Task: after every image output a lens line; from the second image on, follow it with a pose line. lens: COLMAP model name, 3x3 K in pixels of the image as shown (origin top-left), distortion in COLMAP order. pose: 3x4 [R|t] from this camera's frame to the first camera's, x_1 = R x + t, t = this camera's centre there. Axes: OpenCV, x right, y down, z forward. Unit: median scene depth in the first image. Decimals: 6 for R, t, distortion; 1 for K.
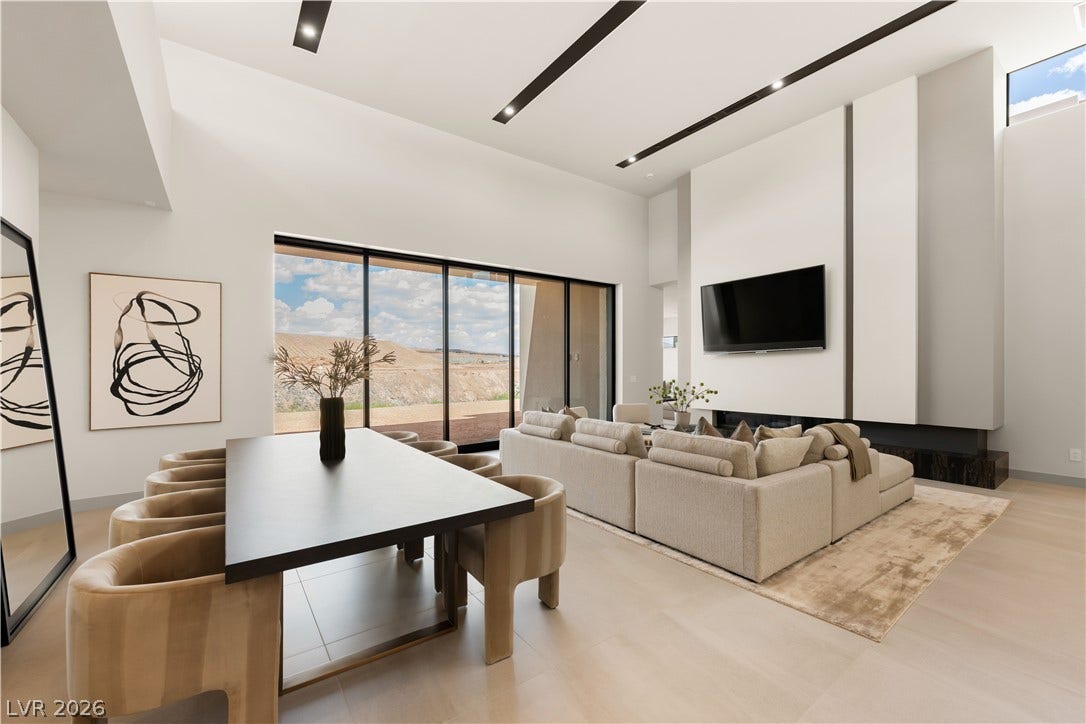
lens RADIAL K [[486.6, 0, 545.5], [0, 486.6, 369.6], [0, 0, 1]] dist [0.000001, -0.000589]
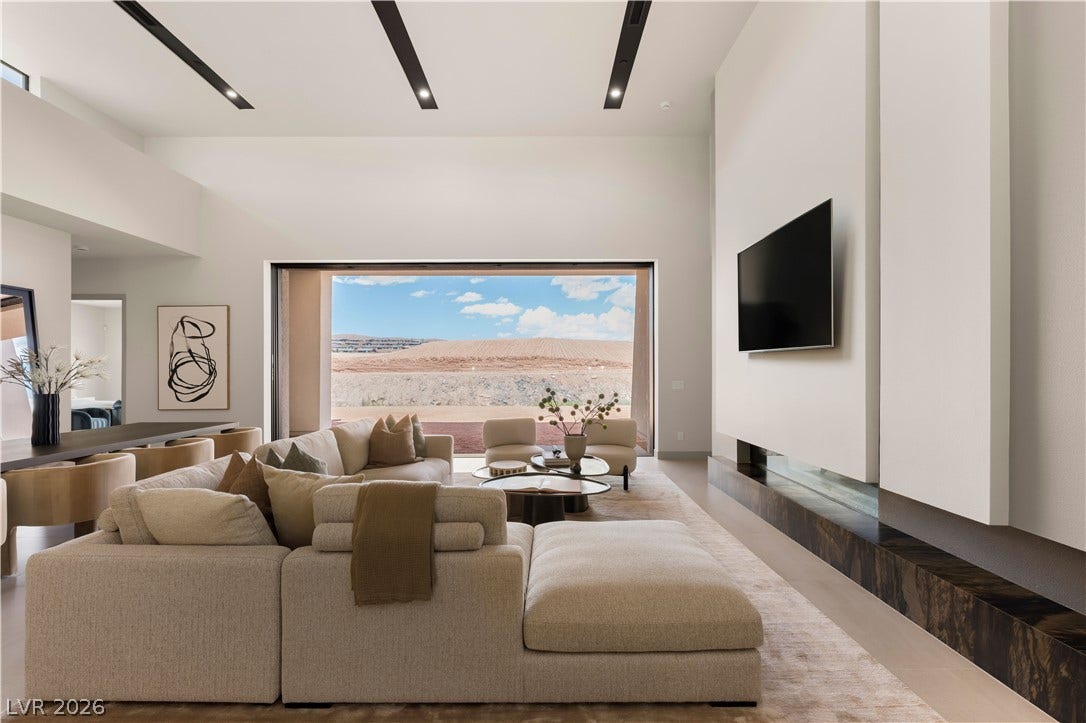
lens RADIAL K [[433.3, 0, 539.3], [0, 433.3, 363.1], [0, 0, 1]] dist [-0.003080, 0.000201]
pose [[0.805639, -0.001938, -0.592403, 0.773179], [-0.003994, 0.999954, -0.008704, -0.012981], [0.592393, 0.009378, 0.805594, 0.580389]]
